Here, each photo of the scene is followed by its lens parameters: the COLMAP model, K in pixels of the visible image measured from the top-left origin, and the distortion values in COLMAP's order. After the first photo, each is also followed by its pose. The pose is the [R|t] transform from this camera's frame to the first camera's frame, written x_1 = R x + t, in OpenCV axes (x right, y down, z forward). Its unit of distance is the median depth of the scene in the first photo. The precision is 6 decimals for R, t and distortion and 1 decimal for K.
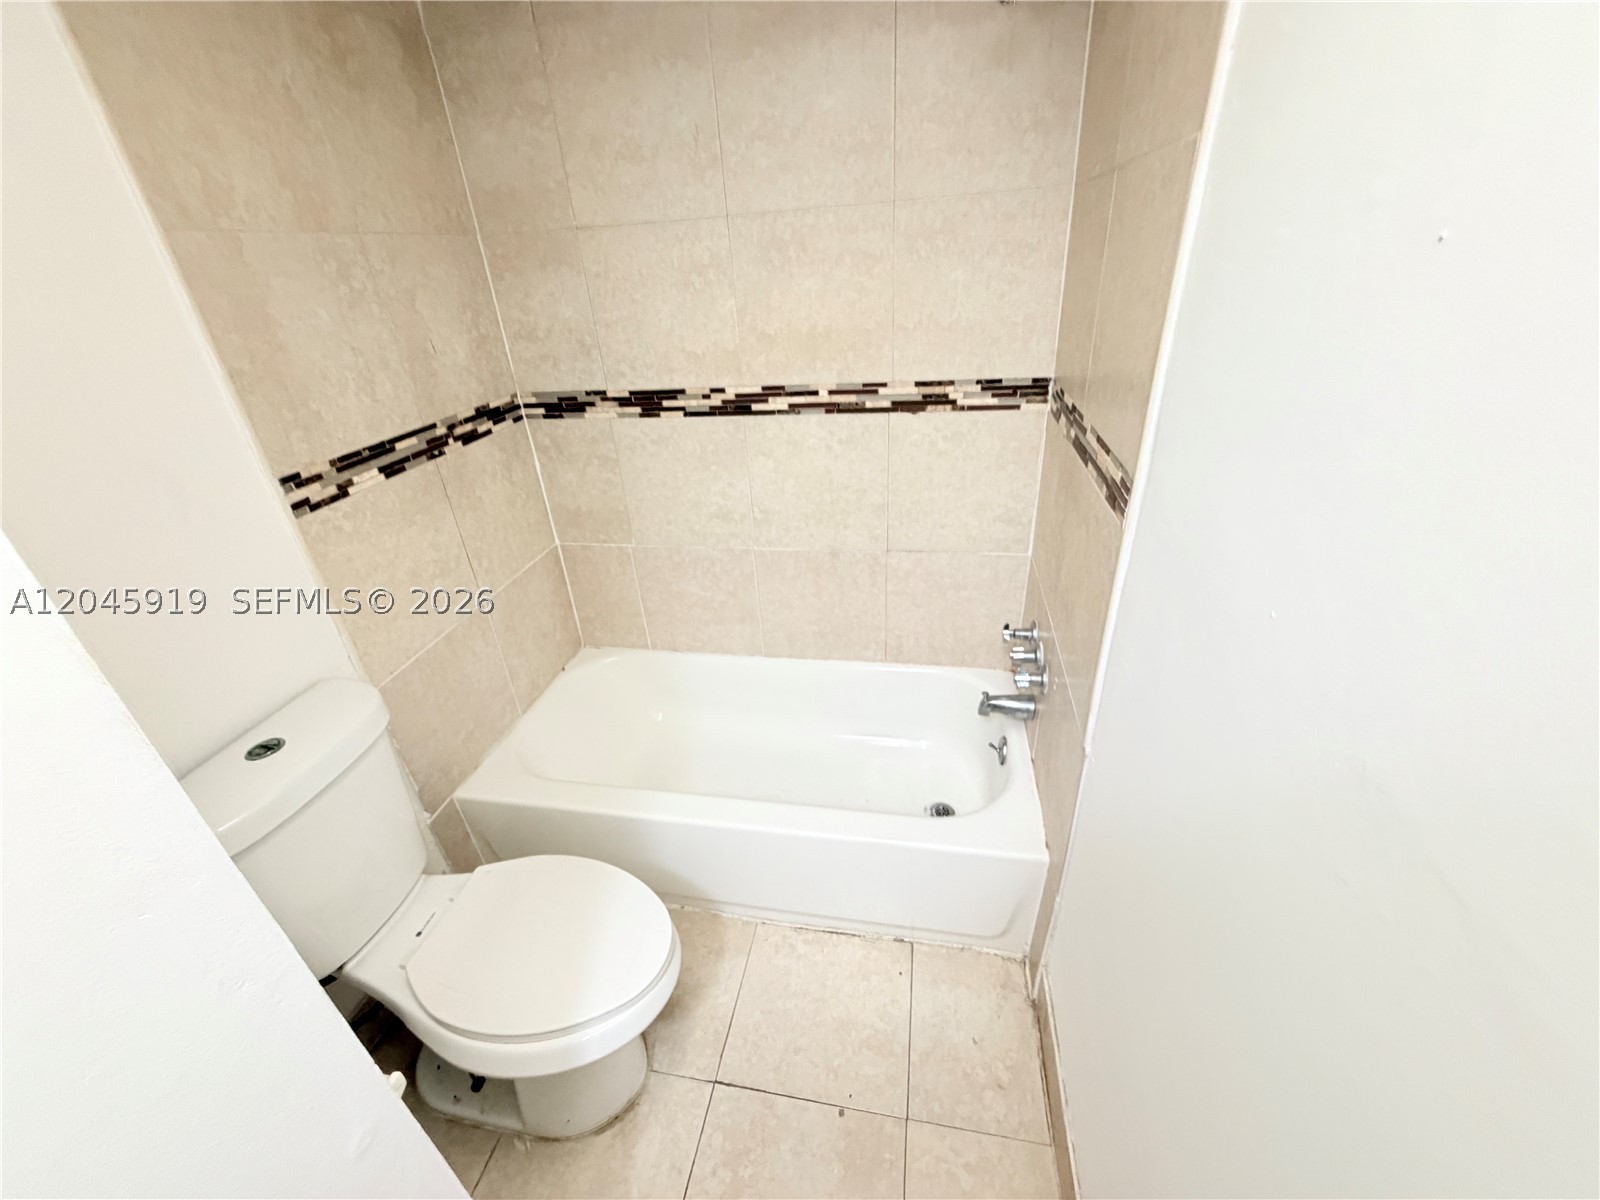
lens RADIAL K [[637.3, 0, 798.7], [0, 637.3, 600.4], [0, 0, 1]] dist [-0.009005, 0.000677]
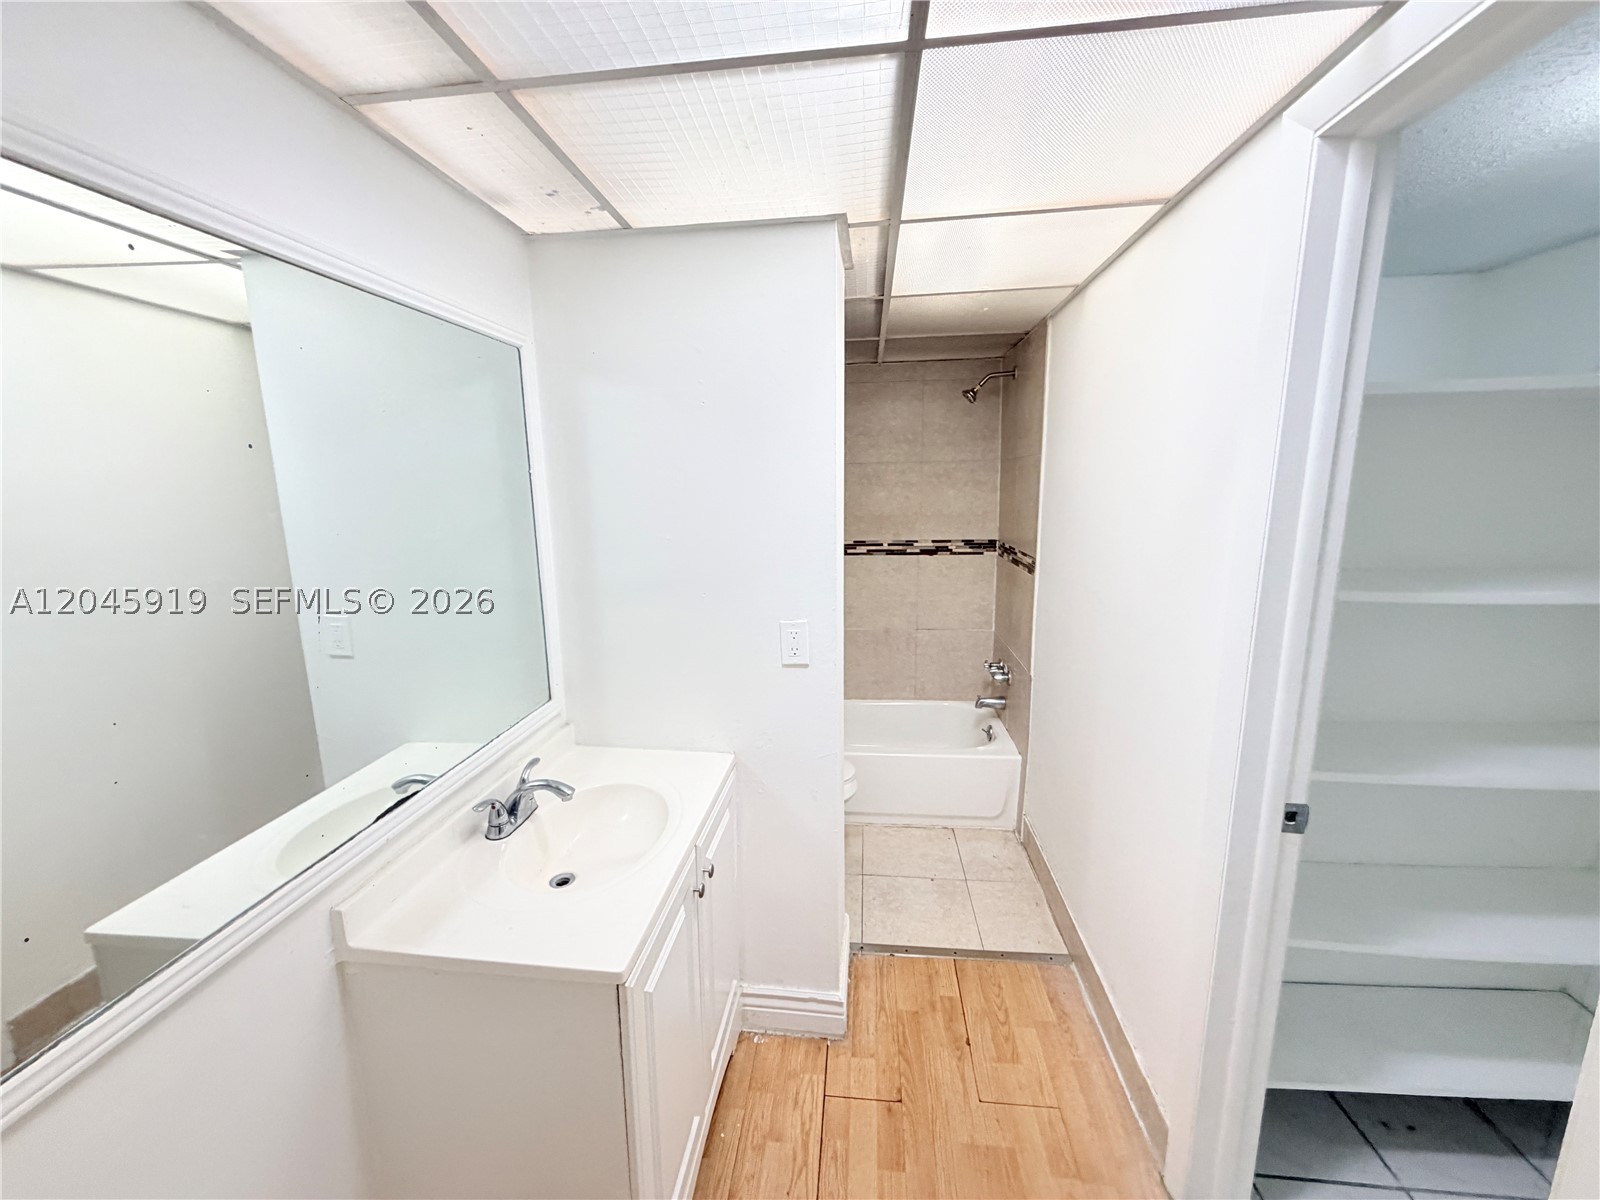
lens RADIAL K [[637.3, 0, 797.9], [0, 637.3, 599.3], [0, 0, 1]] dist [-0.009005, 0.000677]
pose [[0.995548, 0.027331, 0.090208, -0.413234], [0.001830, 0.951255, -0.308400, 0.453512], [-0.094240, 0.307192, 0.946970, -0.812374]]
